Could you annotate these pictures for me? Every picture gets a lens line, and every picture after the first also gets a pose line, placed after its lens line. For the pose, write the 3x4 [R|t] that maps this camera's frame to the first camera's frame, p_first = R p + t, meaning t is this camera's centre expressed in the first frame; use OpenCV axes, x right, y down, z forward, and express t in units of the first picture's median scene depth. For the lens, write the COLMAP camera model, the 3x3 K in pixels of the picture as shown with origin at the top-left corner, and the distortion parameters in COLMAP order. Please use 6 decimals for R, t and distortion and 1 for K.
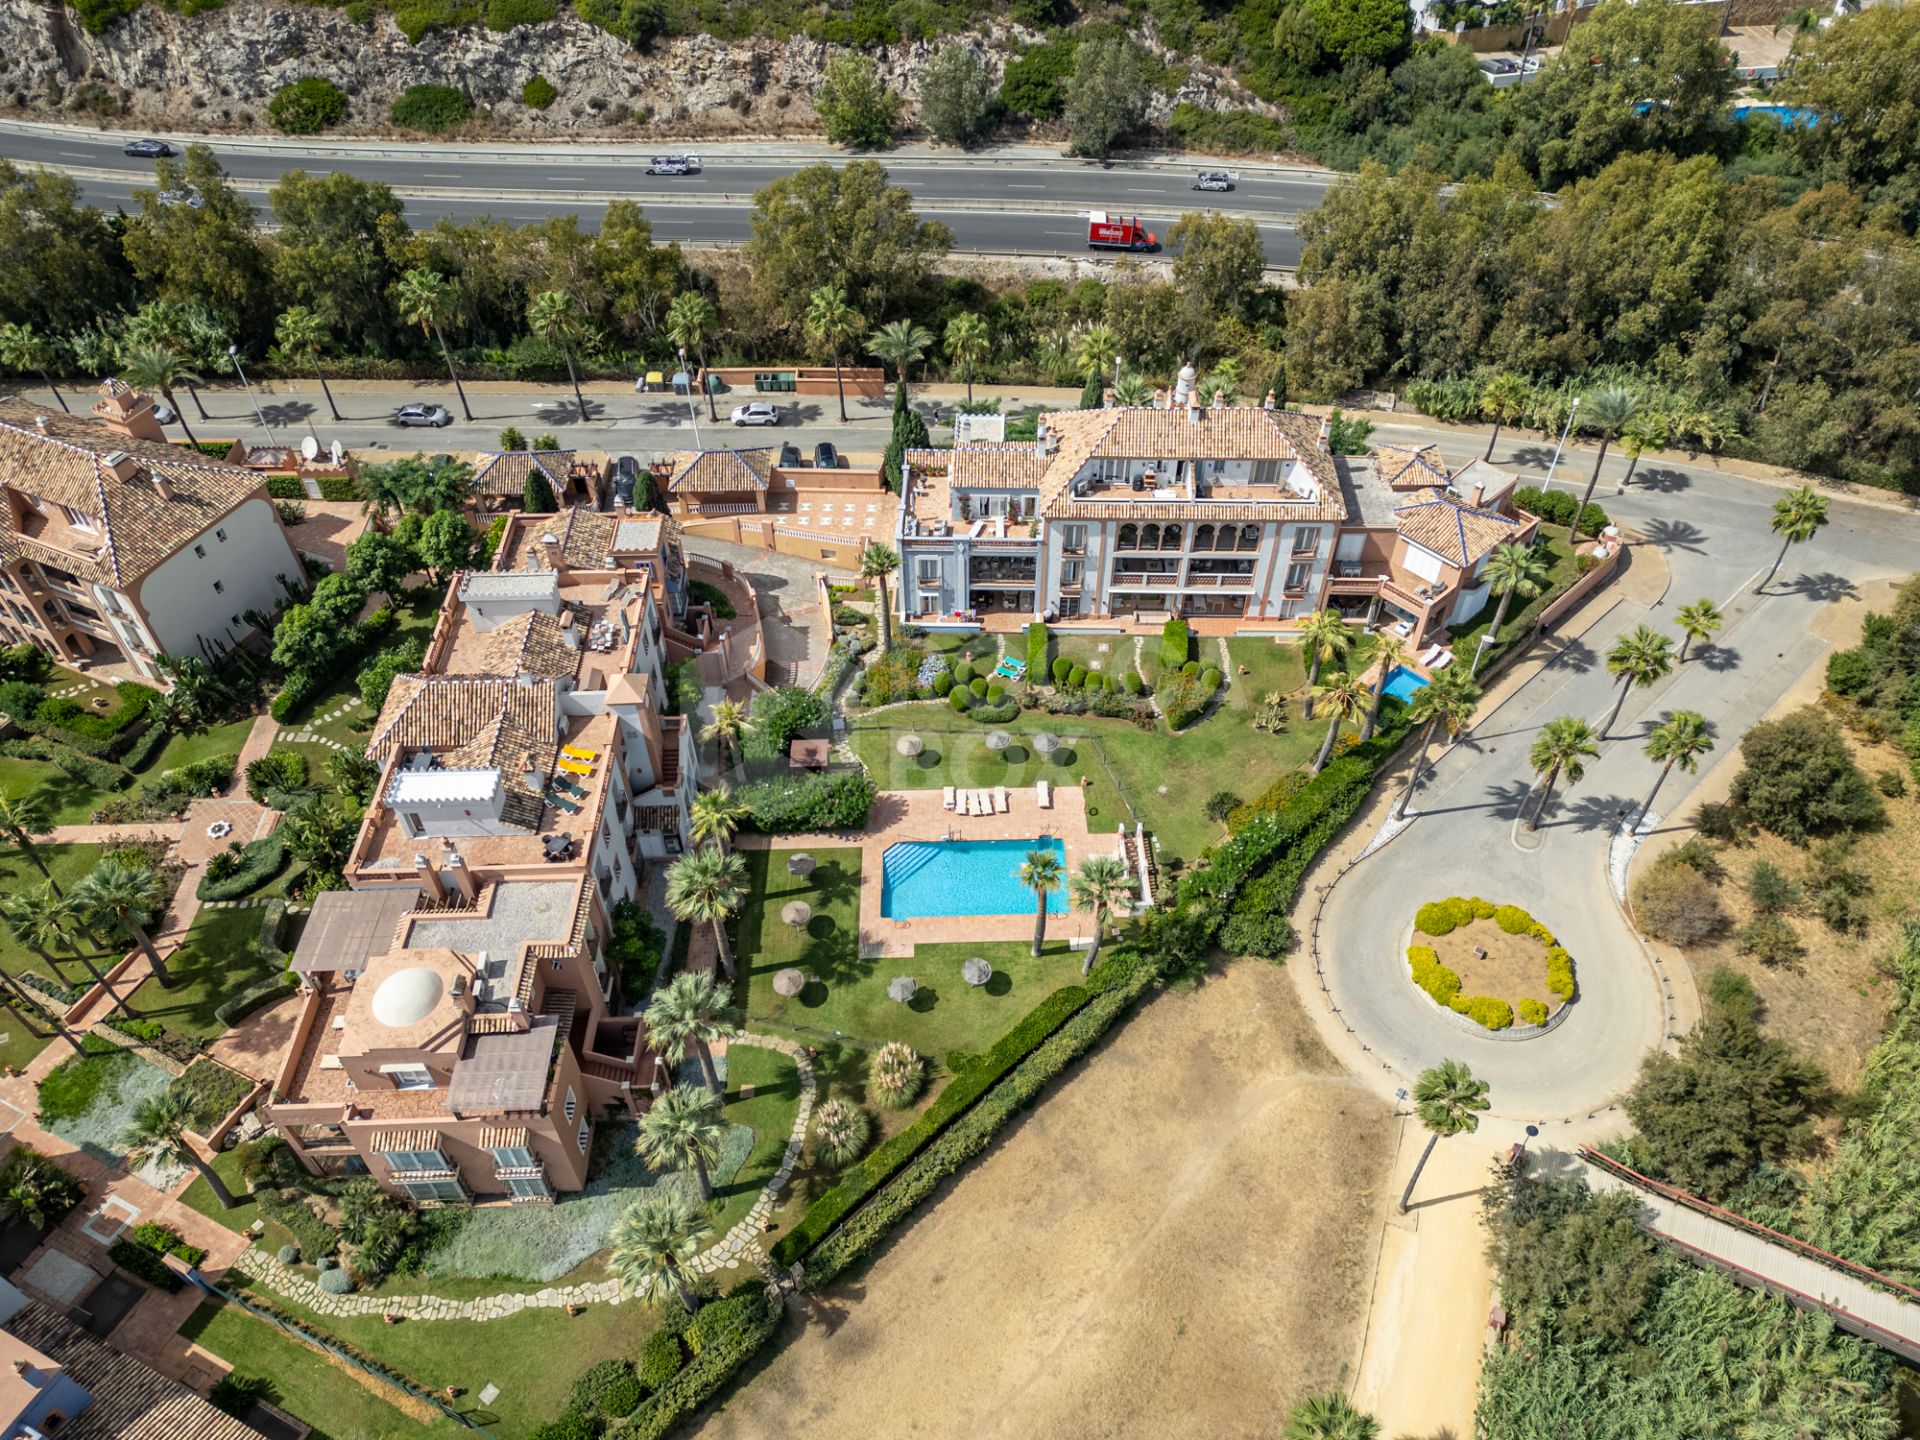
lens RADIAL K [[1340.1, 0, 964.9], [0, 1340.1, 716.8], [0, 0, 1]] dist [0.084671, -0.086681]
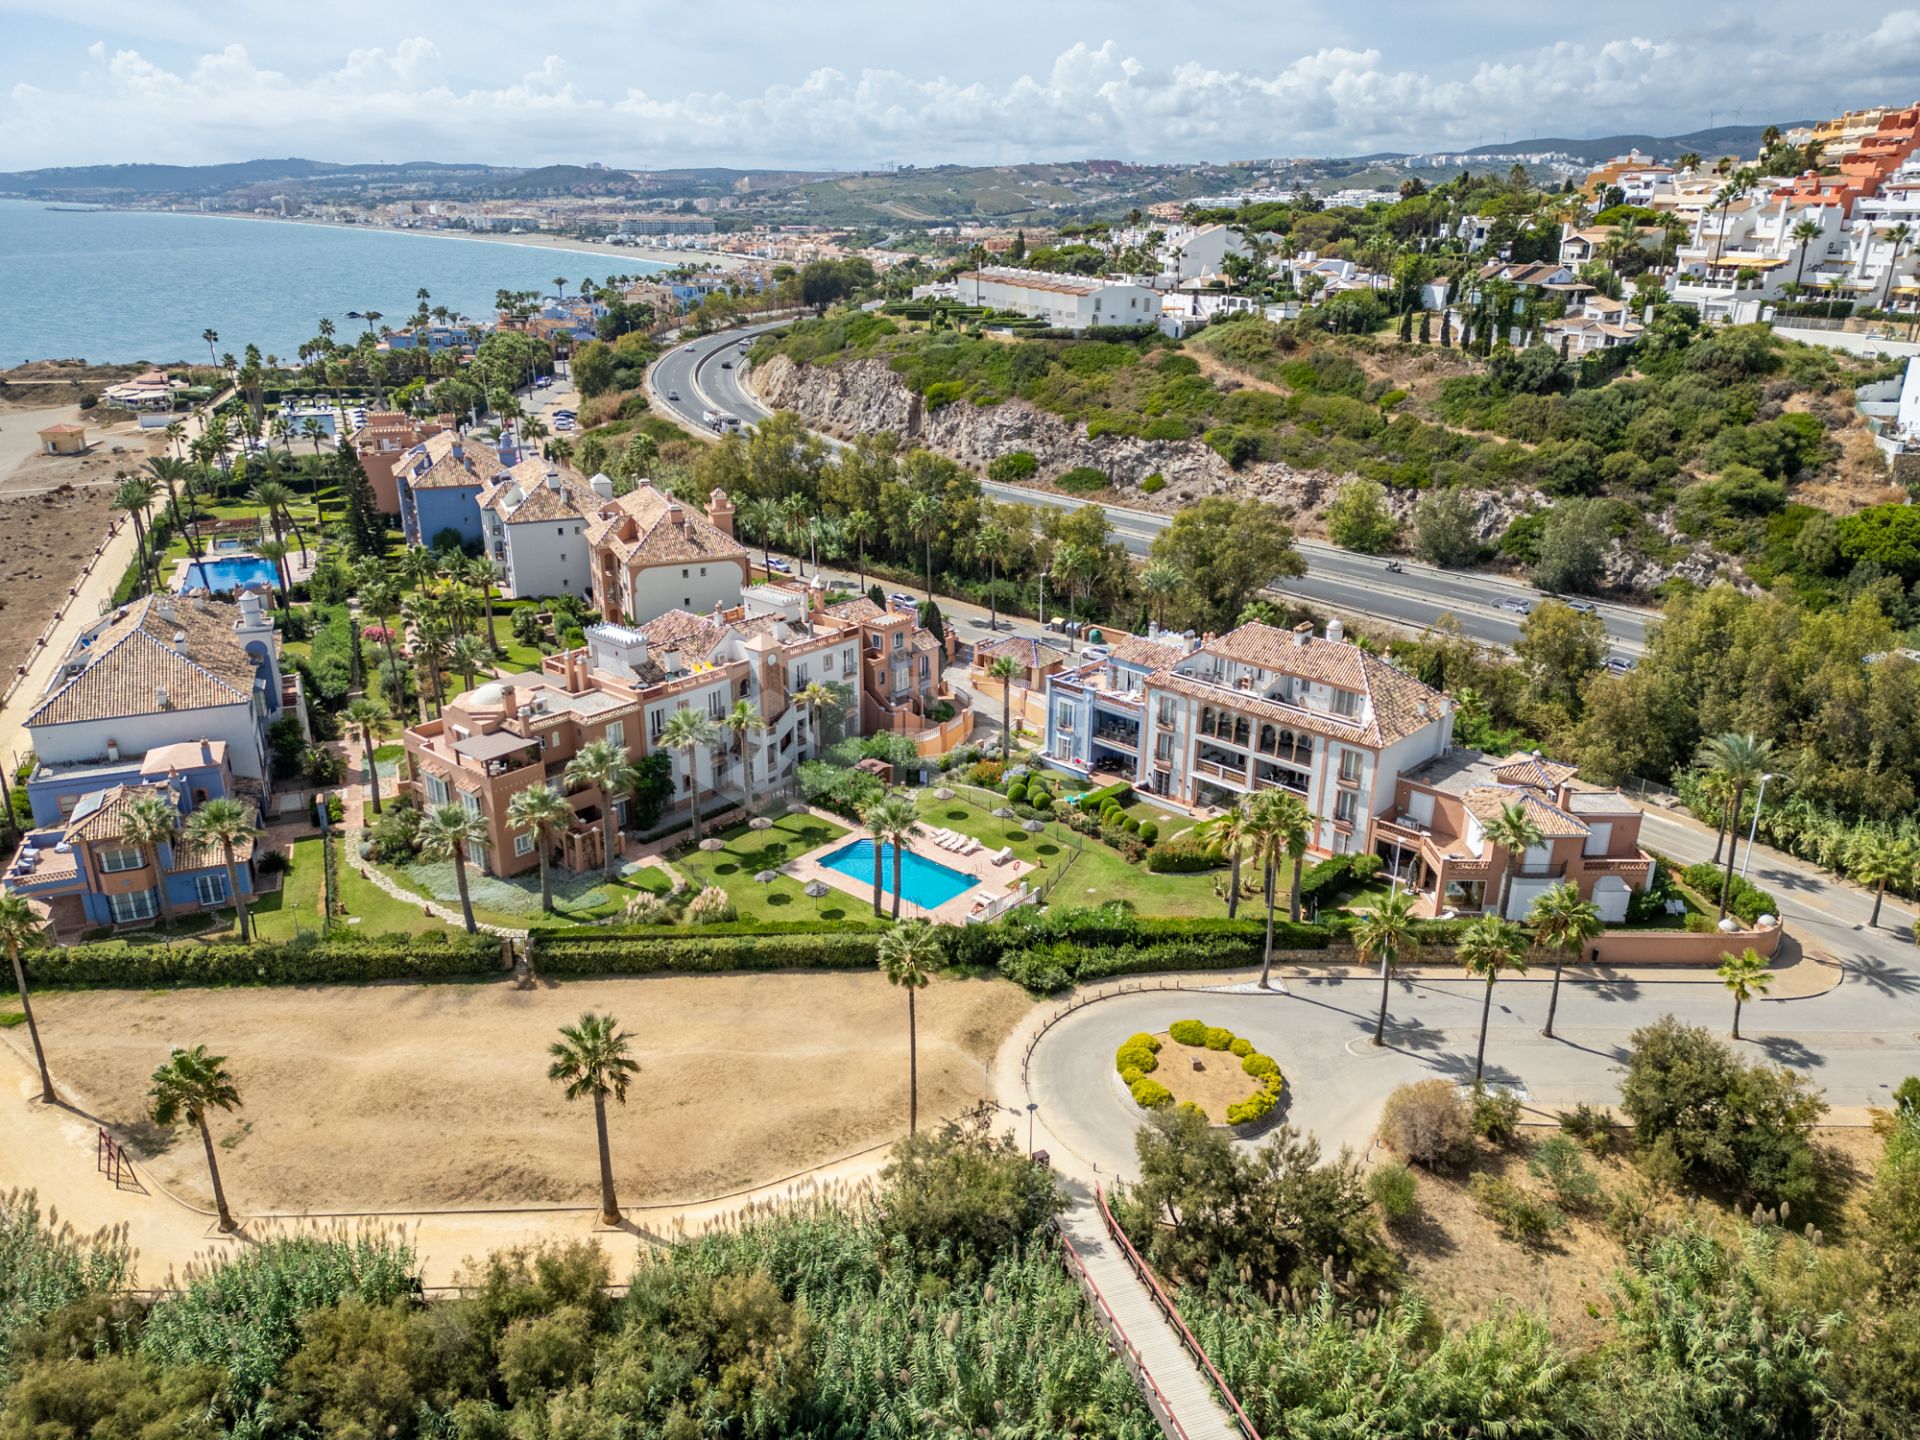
lens RADIAL K [[1340.1, 0, 964.9], [0, 1340.1, 716.8], [0, 0, 1]] dist [0.084671, -0.086681]
pose [[0.744850, 0.248767, -0.619123, 0.742241], [-0.487871, 0.836046, -0.251017, 0.271674], [0.455170, 0.489022, 0.744095, 0.082383]]
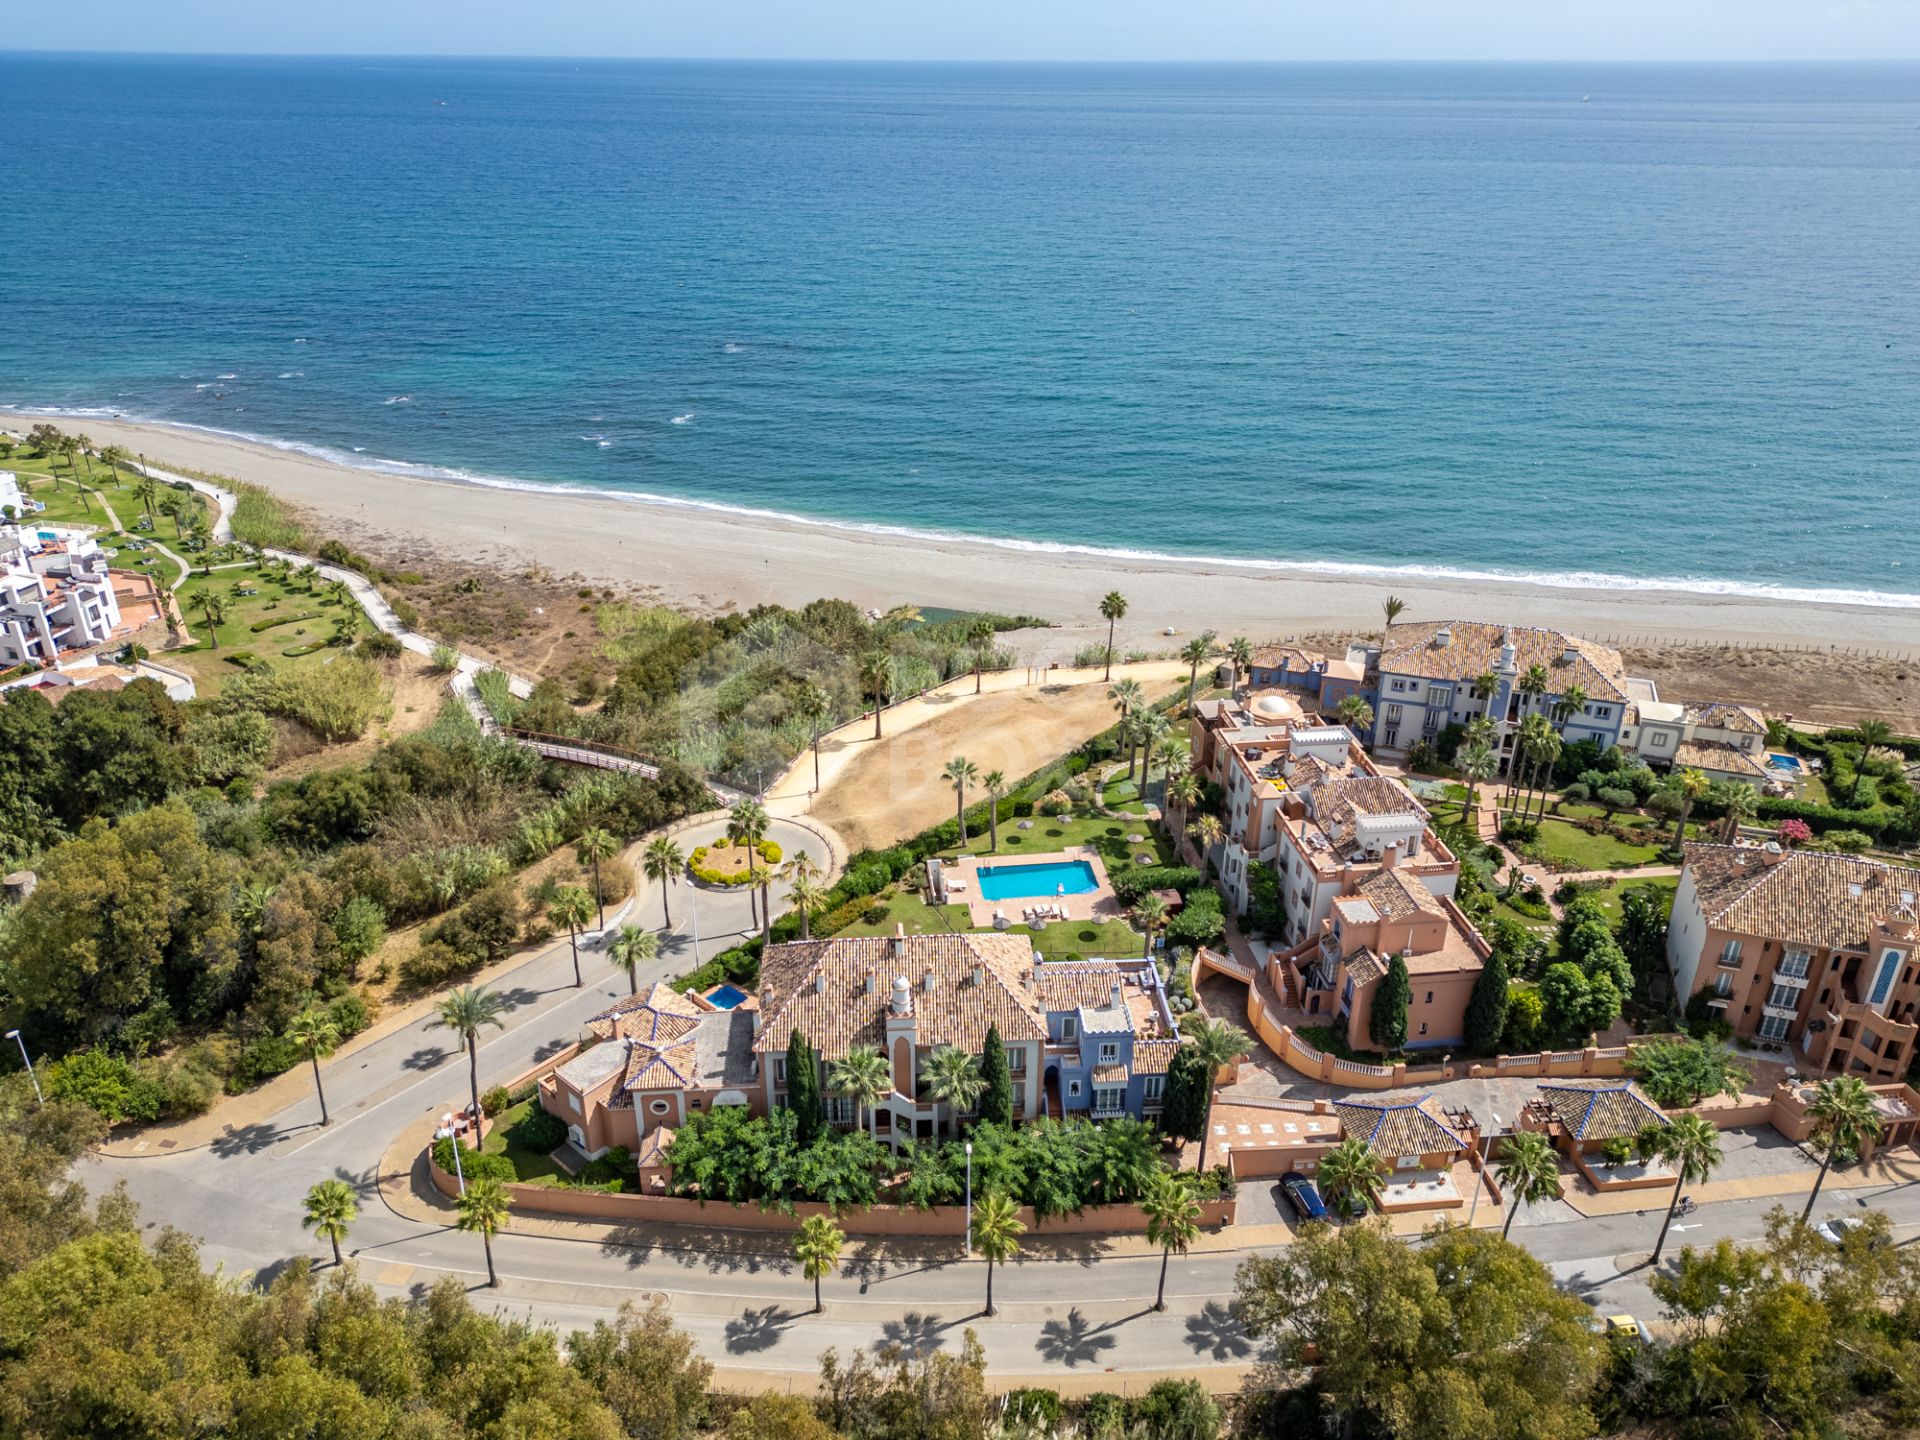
lens RADIAL K [[1340.1, 0, 964.9], [0, 1340.1, 716.8], [0, 0, 1]] dist [0.084671, -0.086681]
pose [[-0.994439, 0.046635, -0.094427, 0.231960], [-0.075440, 0.310185, 0.947678, -1.426221], [0.073485, 0.949532, -0.304942, 1.283795]]
